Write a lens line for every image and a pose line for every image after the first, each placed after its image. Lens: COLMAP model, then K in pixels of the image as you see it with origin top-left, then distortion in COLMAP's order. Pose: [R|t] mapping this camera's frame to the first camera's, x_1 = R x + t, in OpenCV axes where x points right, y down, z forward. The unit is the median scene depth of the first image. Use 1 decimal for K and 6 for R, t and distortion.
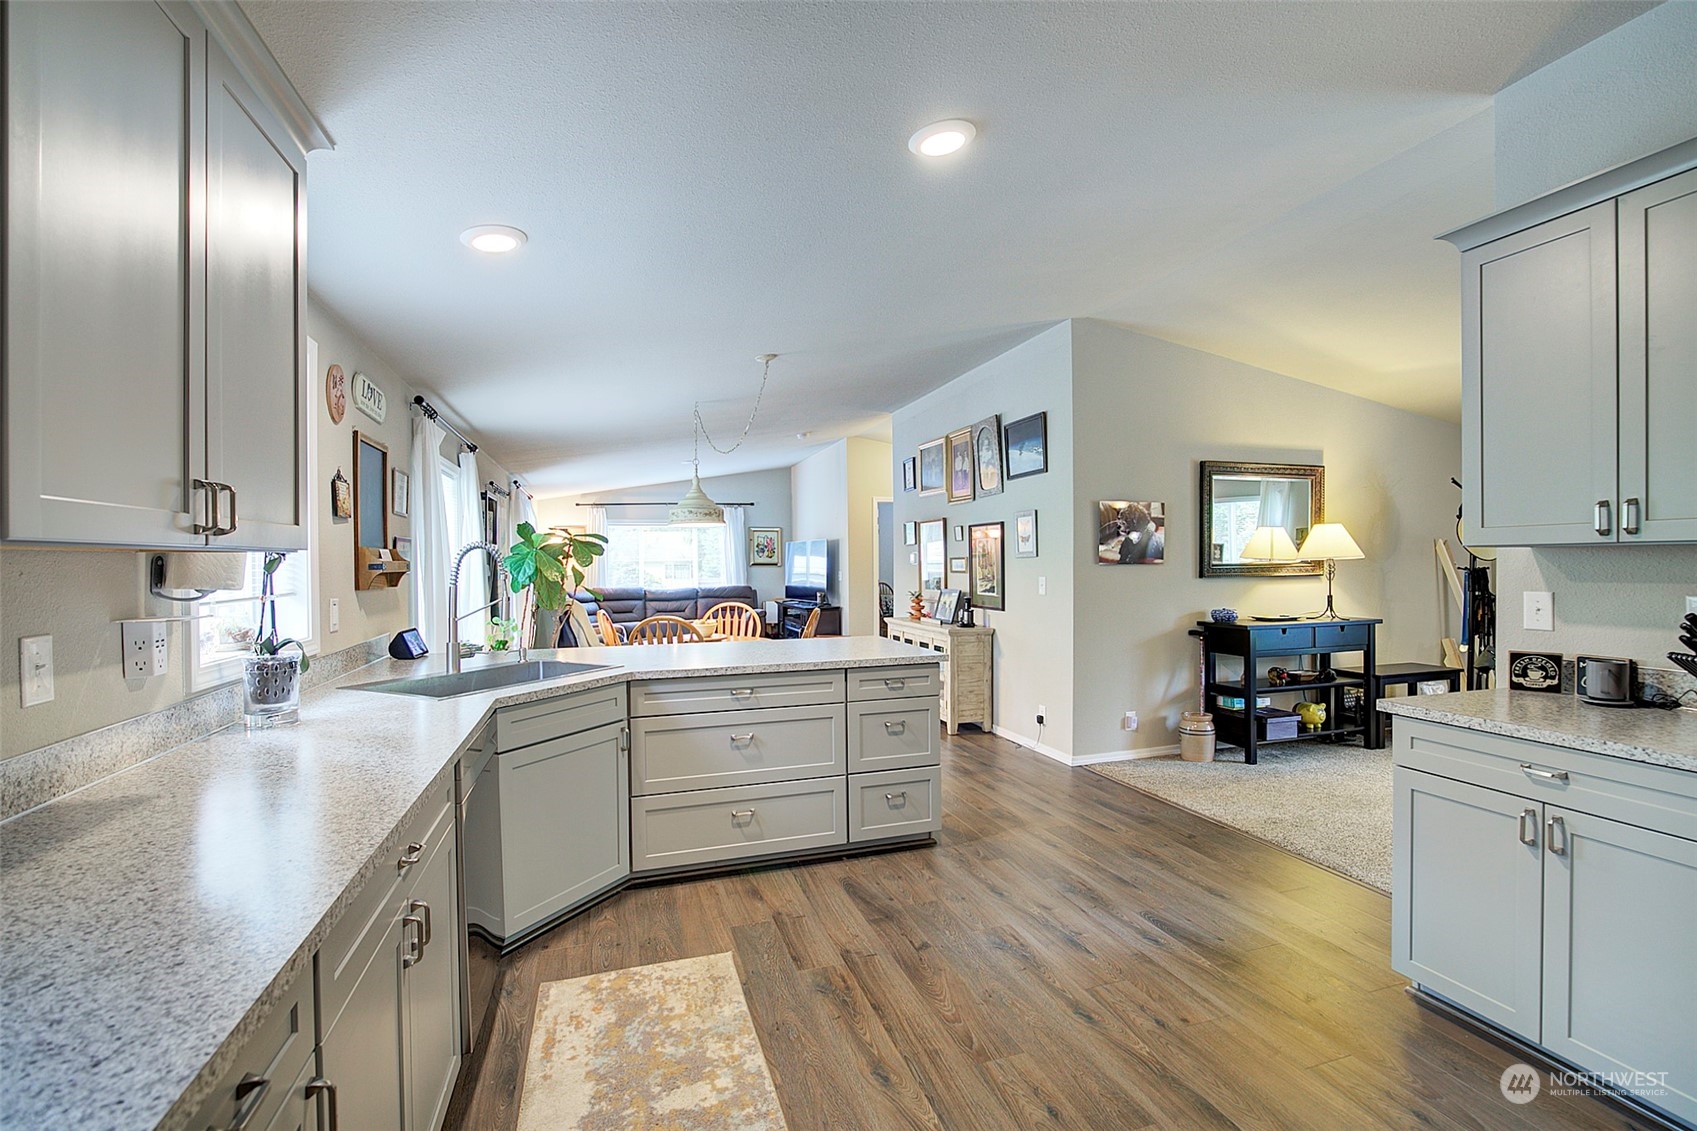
lens RADIAL K [[737.2, 0, 851.3], [0, 737.2, 572.5], [0, 0, 1]] dist [-0.001766, 0.000236]
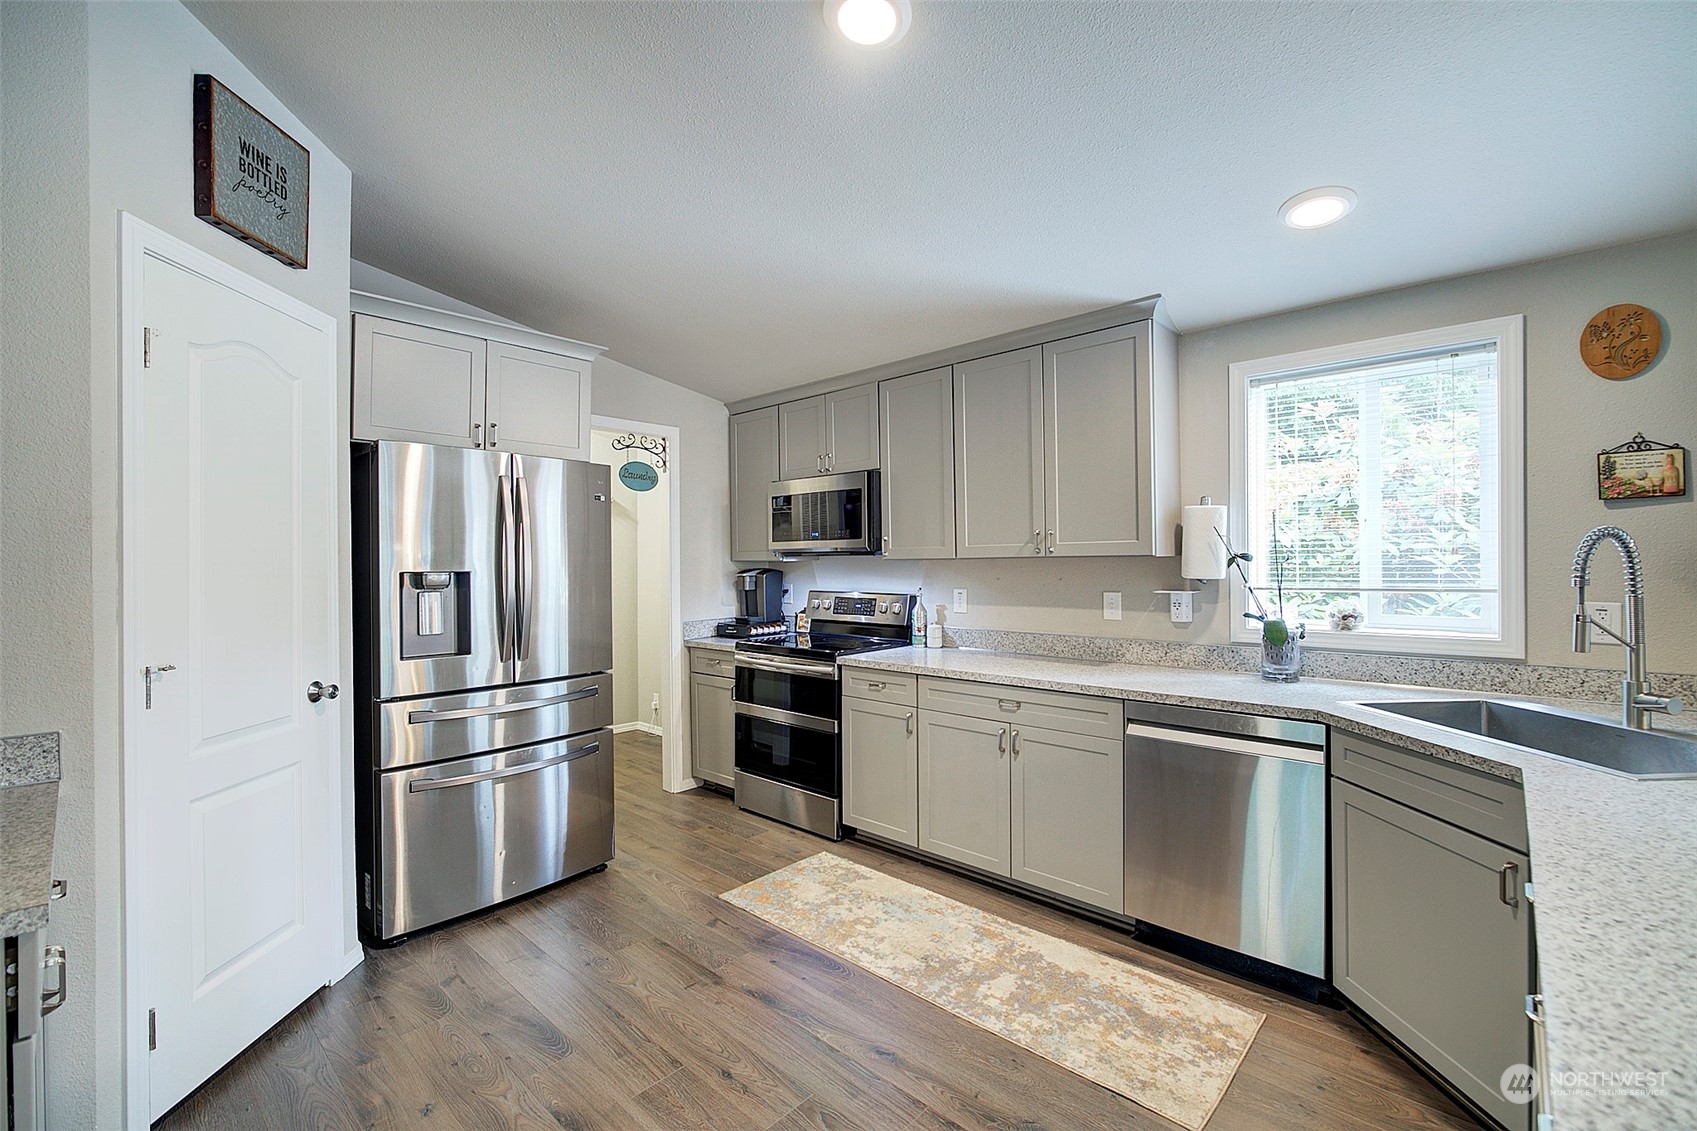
lens RADIAL K [[729.3, 0, 844.8], [0, 729.3, 557.8], [0, 0, 1]] dist [-0.013475, 0.000344]
pose [[-0.875727, 0.012370, -0.482649, 0.459460], [0.008262, 0.999909, 0.010636, -0.033003], [0.482736, 0.005327, -0.875749, 1.474655]]
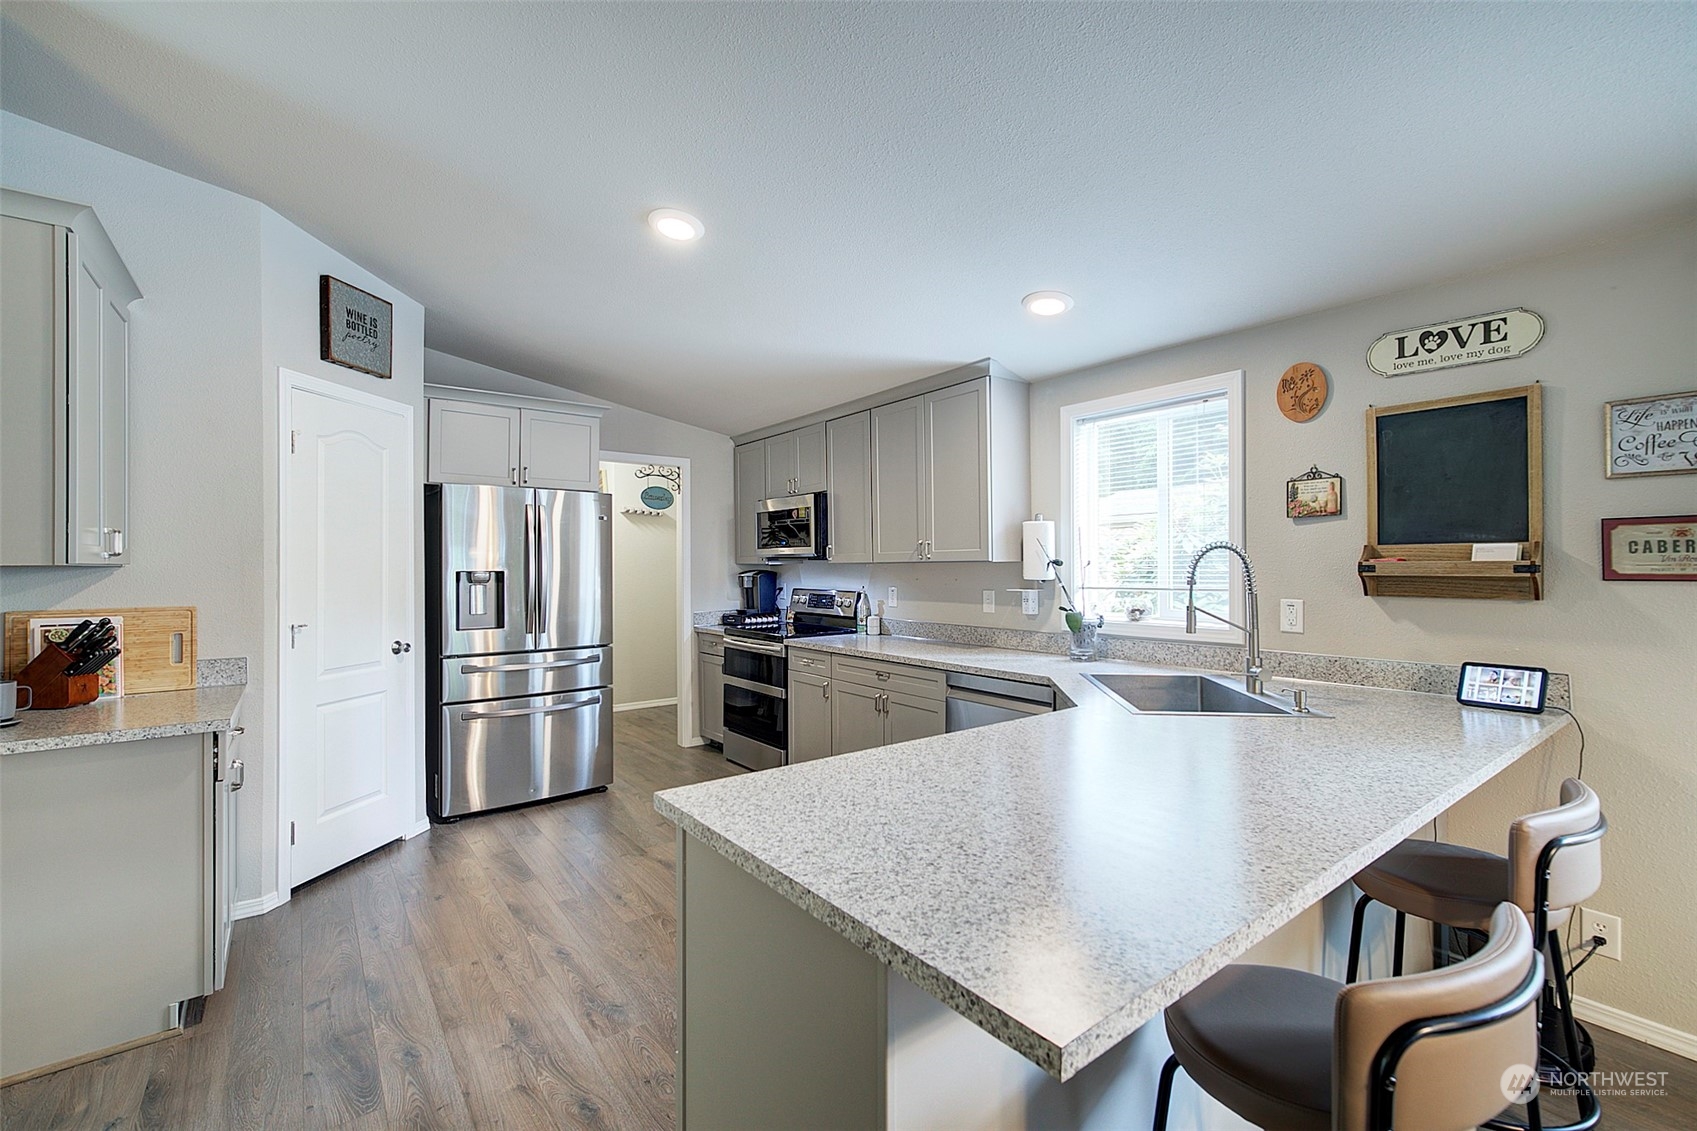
lens RADIAL K [[730.9, 0, 845.0], [0, 730.9, 558.0], [0, 0, 1]] dist [-0.001198, -0.000324]
pose [[-0.947052, 0.009890, -0.320928, 0.227638], [0.008325, 0.999946, 0.006248, -0.038138], [0.320973, 0.003246, -0.947083, 2.006438]]
